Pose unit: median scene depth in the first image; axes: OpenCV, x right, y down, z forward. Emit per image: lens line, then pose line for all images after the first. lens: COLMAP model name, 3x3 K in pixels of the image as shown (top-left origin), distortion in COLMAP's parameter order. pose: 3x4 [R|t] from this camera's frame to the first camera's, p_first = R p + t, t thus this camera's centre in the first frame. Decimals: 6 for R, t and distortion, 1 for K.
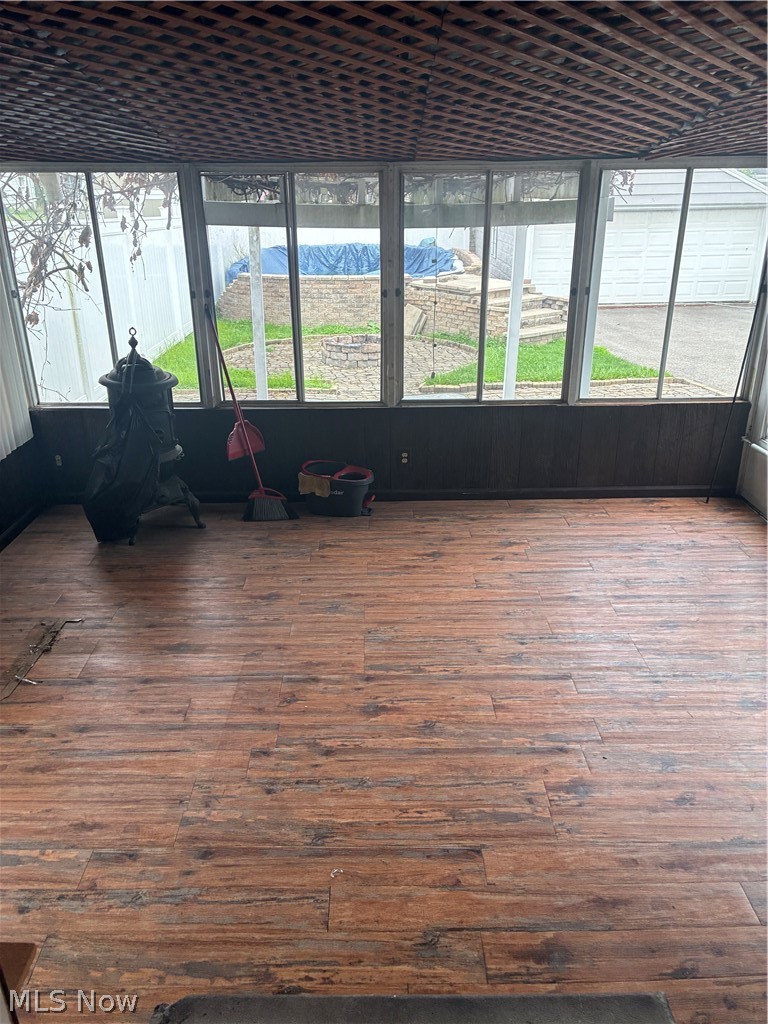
lens RADIAL K [[771.5, 0, 385.4], [0, 771.5, 512.6], [0, 0, 1]] dist [0.043455, -0.045066]
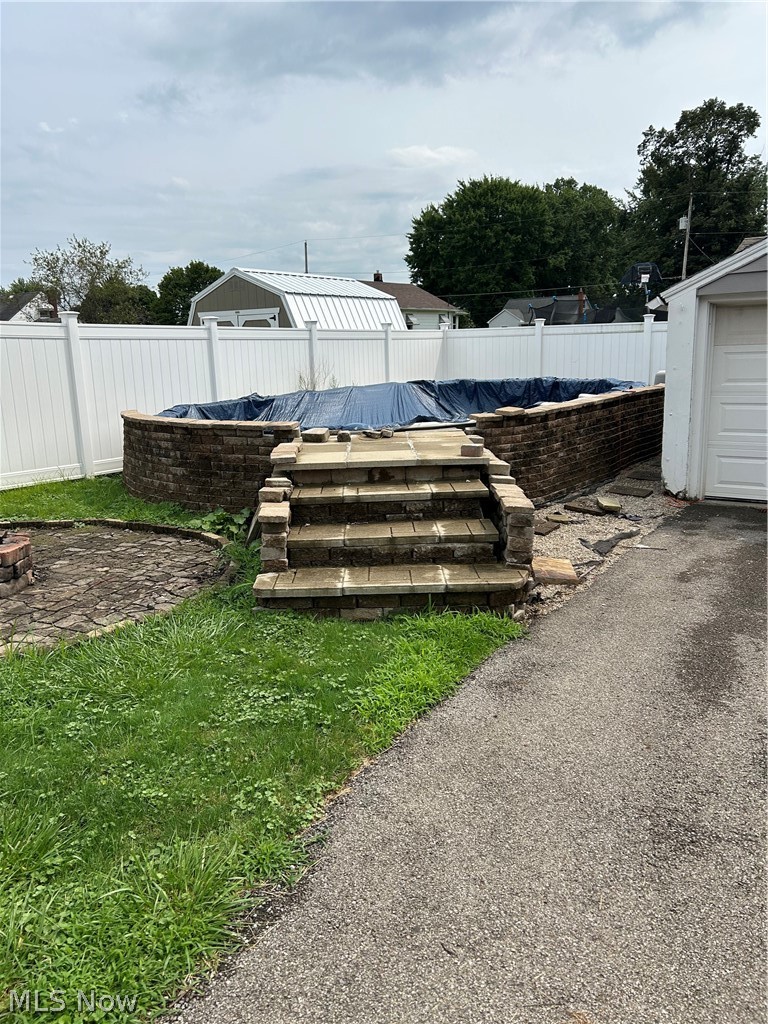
lens RADIAL K [[780.5, 0, 380.9], [0, 780.5, 507.2], [0, 0, 1]] dist [0.010709, 0.008469]
pose [[0.810788, 0.102843, -0.576234, 0.380232], [-0.207121, 0.971161, -0.118102, -0.208663], [0.547470, 0.215106, 0.808706, 0.642876]]
